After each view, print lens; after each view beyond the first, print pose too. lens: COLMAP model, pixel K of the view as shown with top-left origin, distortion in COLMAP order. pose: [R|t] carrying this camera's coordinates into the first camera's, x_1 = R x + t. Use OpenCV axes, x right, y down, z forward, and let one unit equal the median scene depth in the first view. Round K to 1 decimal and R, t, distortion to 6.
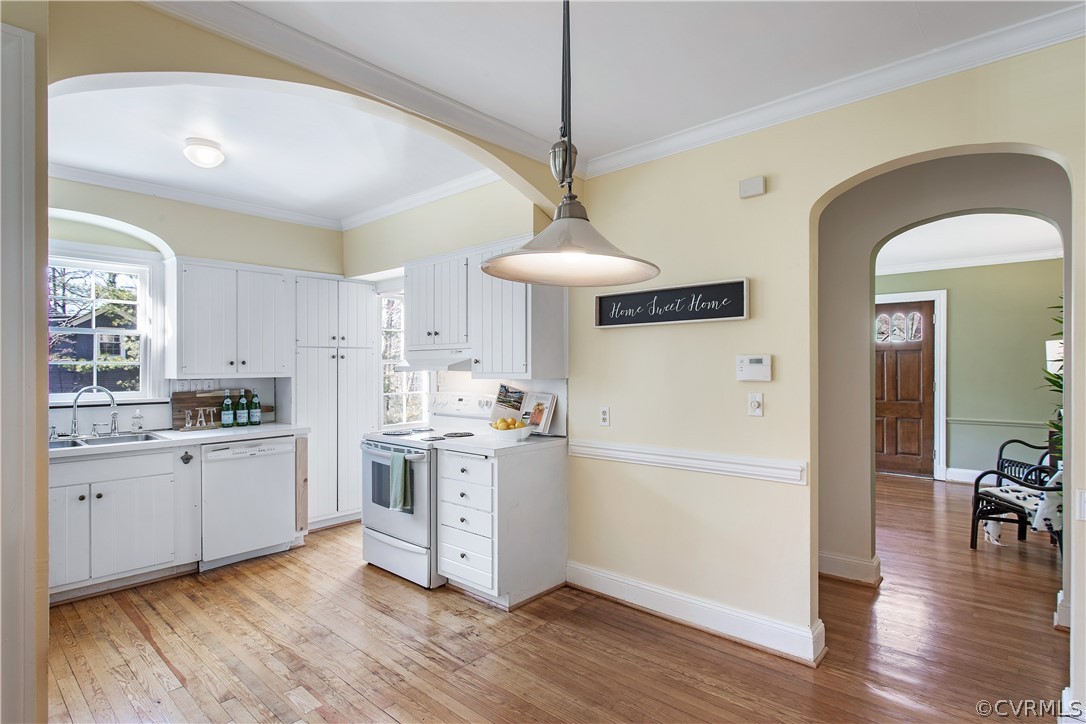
lens RADIAL K [[558.3, 0, 543.7], [0, 558.3, 369.4], [0, 0, 1]] dist [-0.000423, -0.000026]
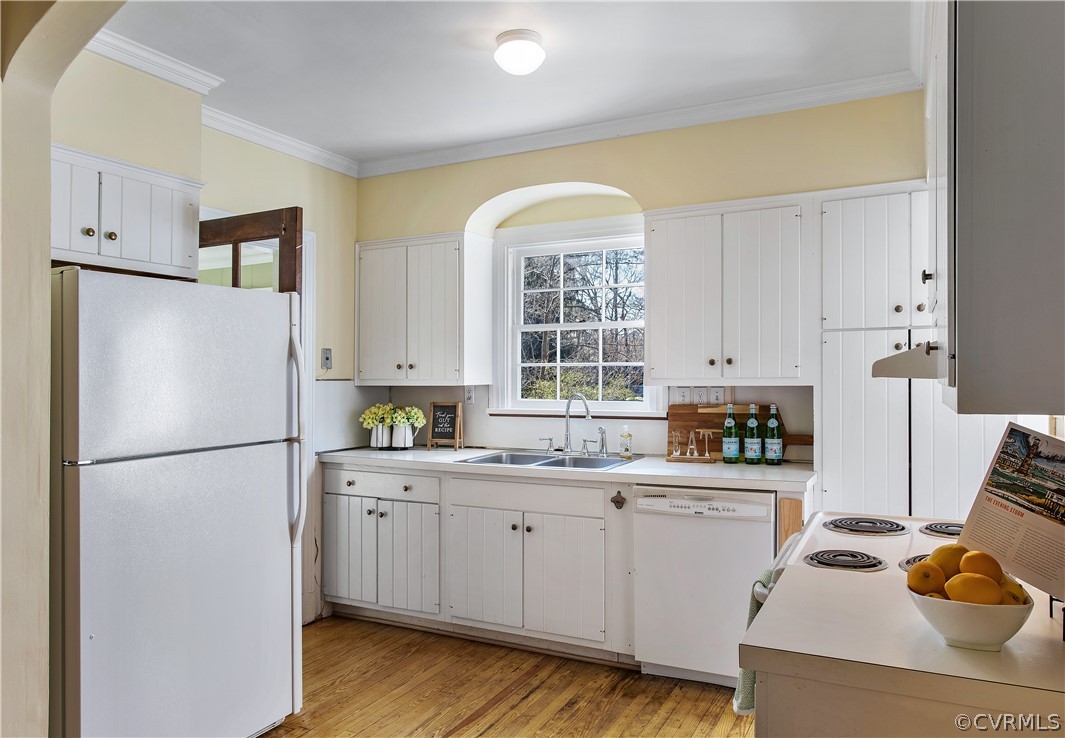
lens RADIAL K [[740.5, 0, 532.5], [0, 740.5, 369.0], [0, 0, 1]] dist [-0.001815, -0.000192]
pose [[0.277486, -0.003456, -0.960723, 0.190129], [0.000669, 0.999994, -0.003404, -0.000836], [0.960729, 0.000302, 0.277487, 0.574374]]
